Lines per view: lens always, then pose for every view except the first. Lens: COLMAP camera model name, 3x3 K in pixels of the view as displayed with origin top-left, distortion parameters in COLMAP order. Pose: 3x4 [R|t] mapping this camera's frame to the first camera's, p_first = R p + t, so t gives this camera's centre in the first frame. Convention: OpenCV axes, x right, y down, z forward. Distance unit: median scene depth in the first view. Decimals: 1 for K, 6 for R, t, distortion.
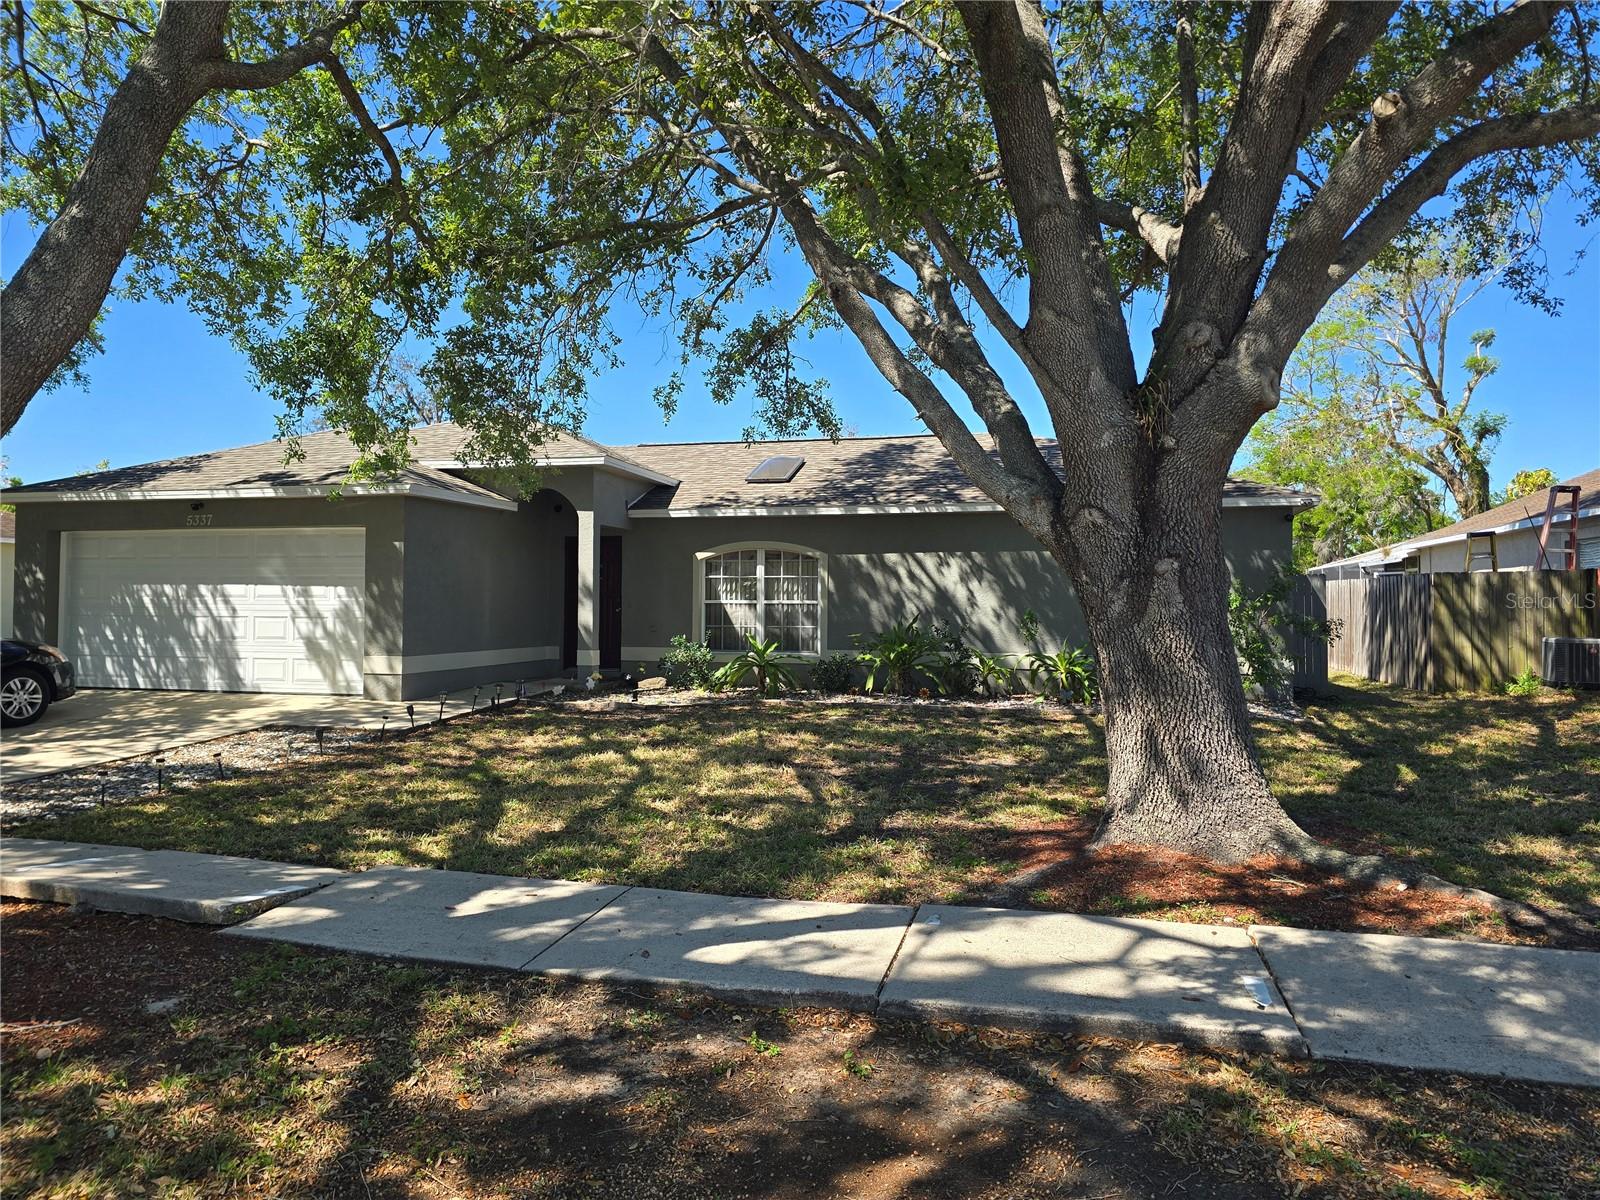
lens RADIAL K [[1085.4, 0, 796.8], [0, 1085.4, 600.8], [0, 0, 1]] dist [0.033121, -0.009109]
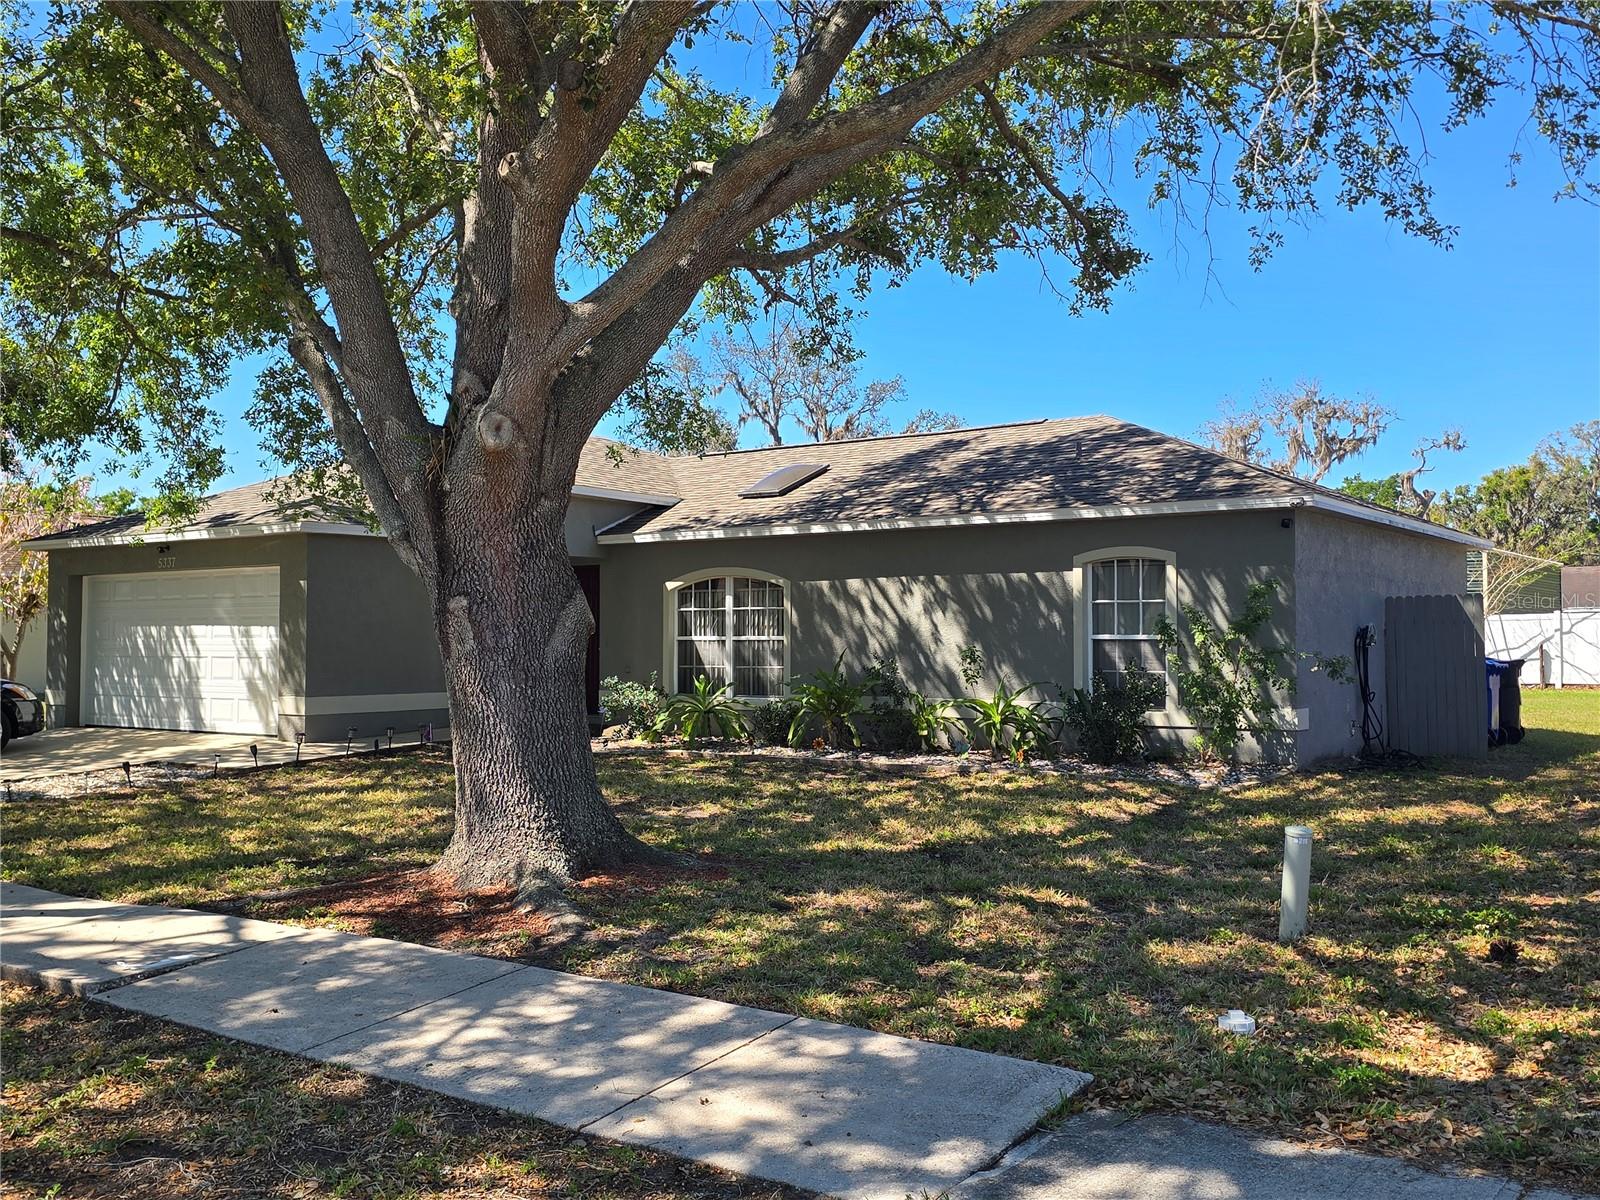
lens RADIAL K [[1501.6, 0, 800.9], [0, 1501.6, 600.2], [0, 0, 1]] dist [0.031879, 0.009363]
pose [[0.931956, -0.016182, -0.362211, 0.478067], [0.007352, 0.999642, -0.025745, 0.001604], [0.362498, 0.021330, 0.931740, -0.087019]]
